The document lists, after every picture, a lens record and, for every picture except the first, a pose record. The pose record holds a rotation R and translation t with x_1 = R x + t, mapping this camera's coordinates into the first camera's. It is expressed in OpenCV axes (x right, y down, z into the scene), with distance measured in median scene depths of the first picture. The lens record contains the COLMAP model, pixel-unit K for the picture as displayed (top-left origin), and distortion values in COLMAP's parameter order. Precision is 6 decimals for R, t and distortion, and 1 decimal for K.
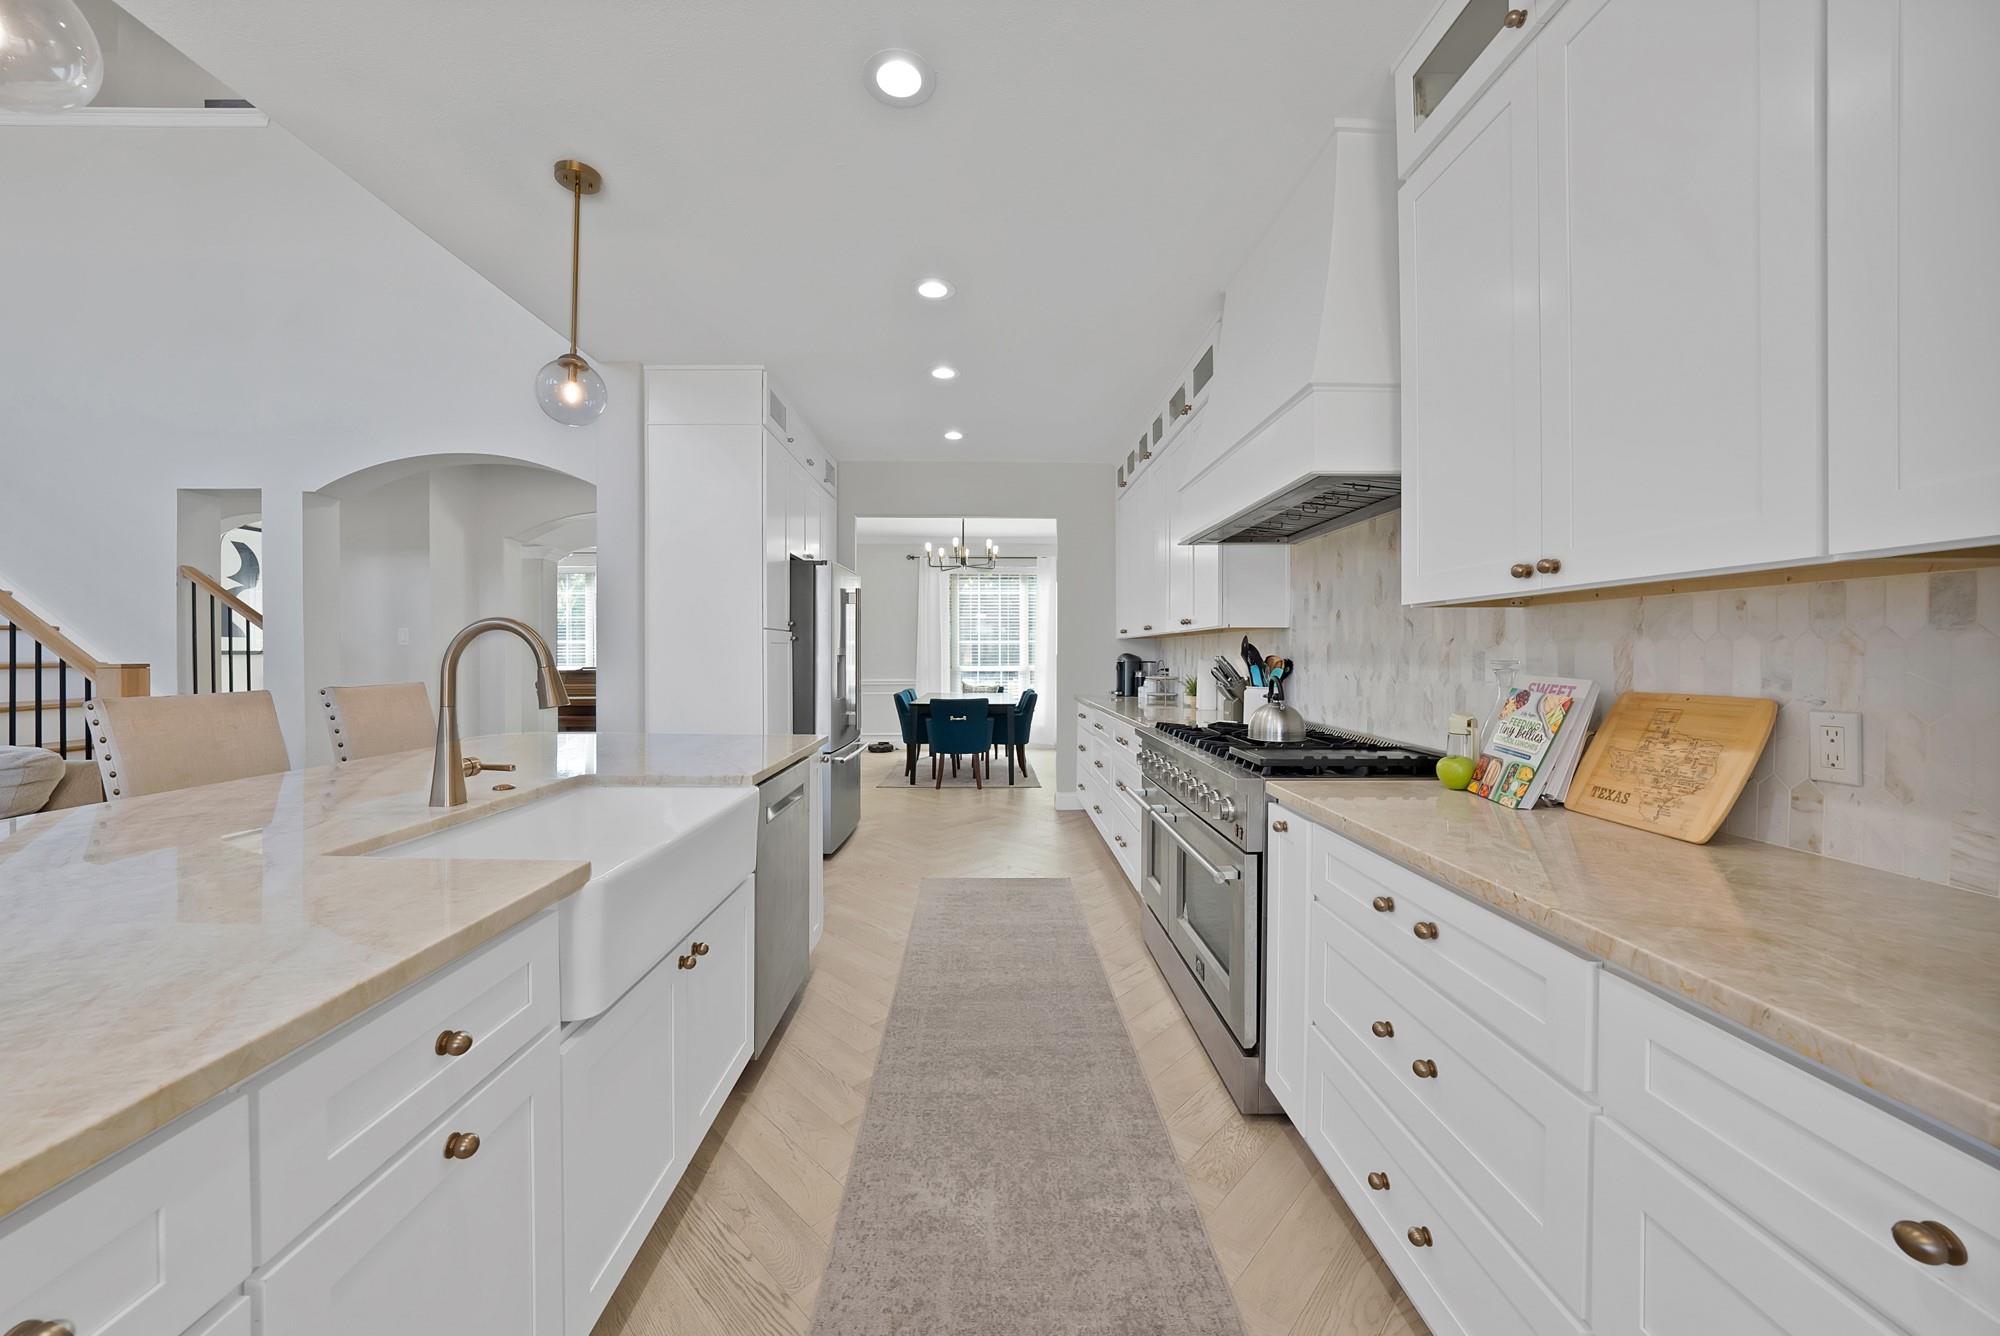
lens RADIAL K [[727.3, 0, 1006.8], [0, 727.3, 657.8], [0, 0, 1]] dist [-0.018608, 0.001983]
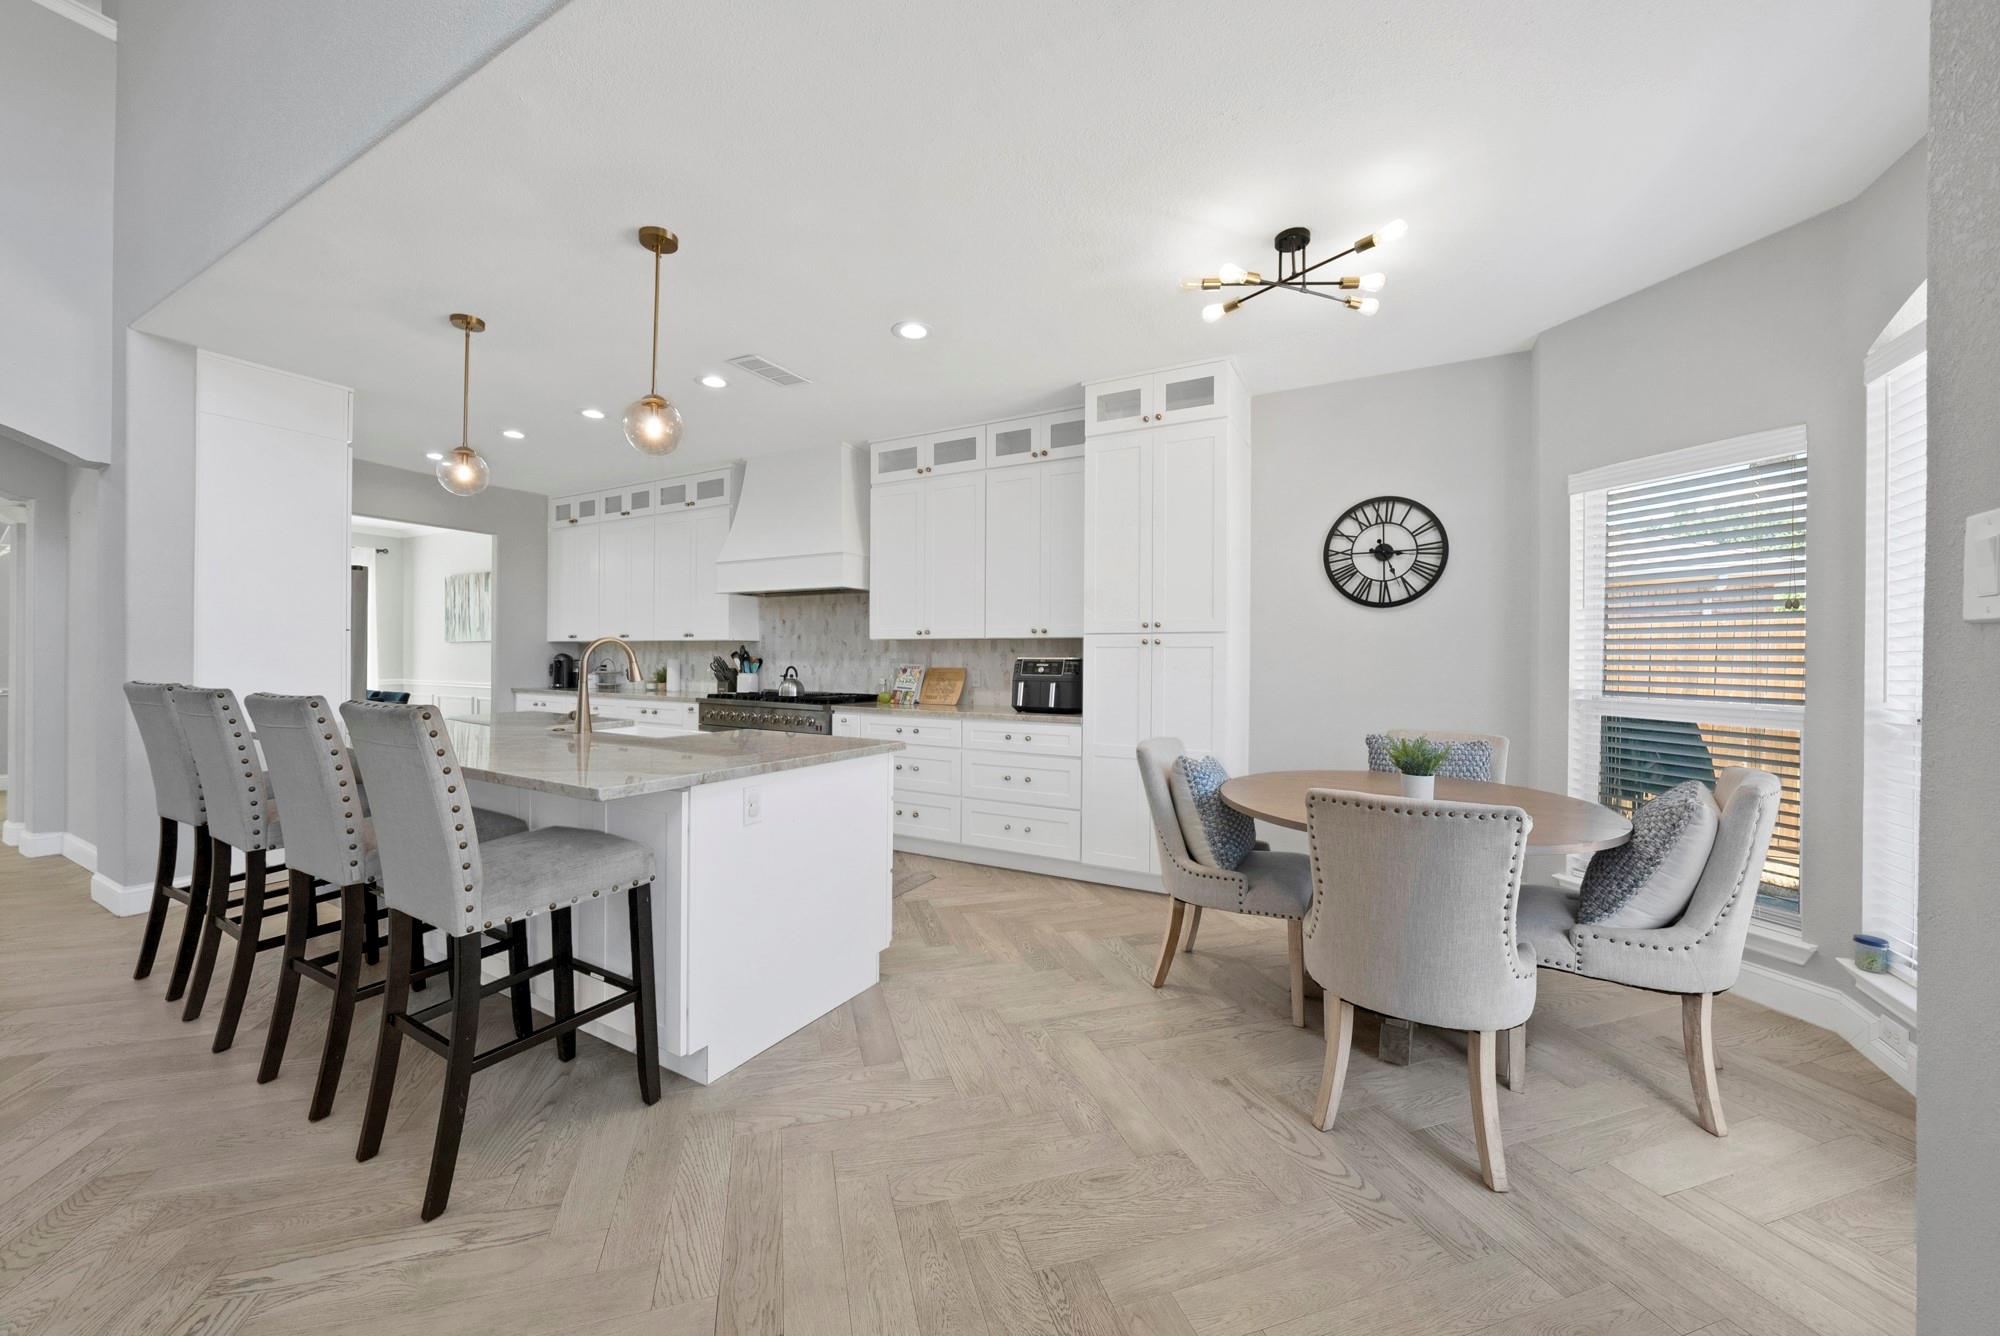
lens RADIAL K [[727.3, 0, 1009.5], [0, 727.3, 660.7], [0, 0, 1]] dist [-0.018608, 0.001983]
pose [[0.484370, -0.001423, 0.874862, -1.627889], [-0.002126, 0.999994, 0.002803, 0.002693], [-0.874860, -0.003217, 0.484364, -0.815890]]
